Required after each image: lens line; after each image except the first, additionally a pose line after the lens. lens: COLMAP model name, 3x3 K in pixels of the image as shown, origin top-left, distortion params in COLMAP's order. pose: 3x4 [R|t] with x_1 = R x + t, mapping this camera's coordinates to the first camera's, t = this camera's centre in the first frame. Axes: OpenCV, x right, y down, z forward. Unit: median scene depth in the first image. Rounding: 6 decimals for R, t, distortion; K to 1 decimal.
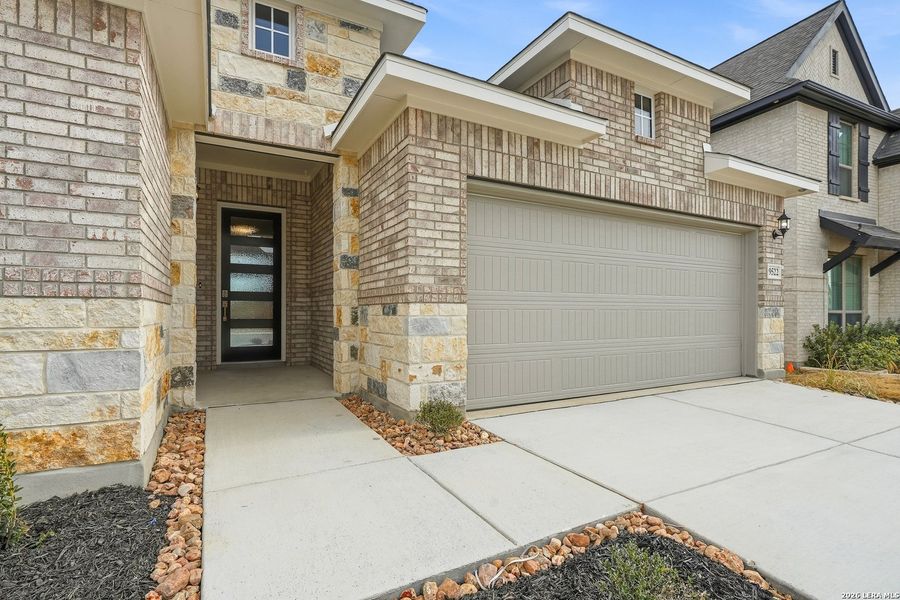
lens RADIAL K [[425.5, 0, 439.8], [0, 425.5, 313.9], [0, 0, 1]] dist [-0.009722, 0.002541]
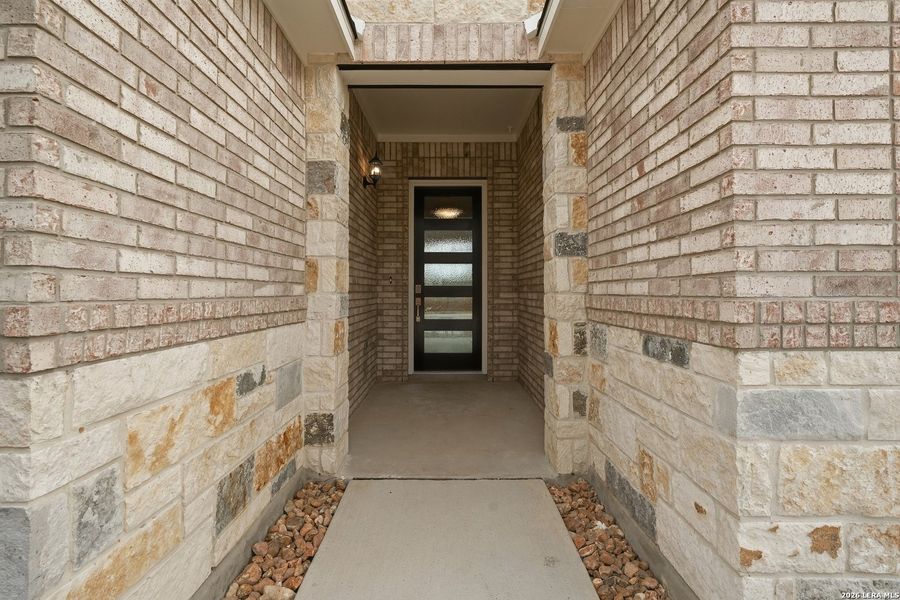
lens RADIAL K [[425.5, 0, 454.0], [0, 425.5, 286.6], [0, 0, 1]] dist [-0.009722, 0.002541]
pose [[0.890749, -0.008398, -0.454418, -0.109157], [0.000697, 0.999853, -0.017113, -0.065863], [0.454495, 0.014927, 0.890624, 0.495454]]
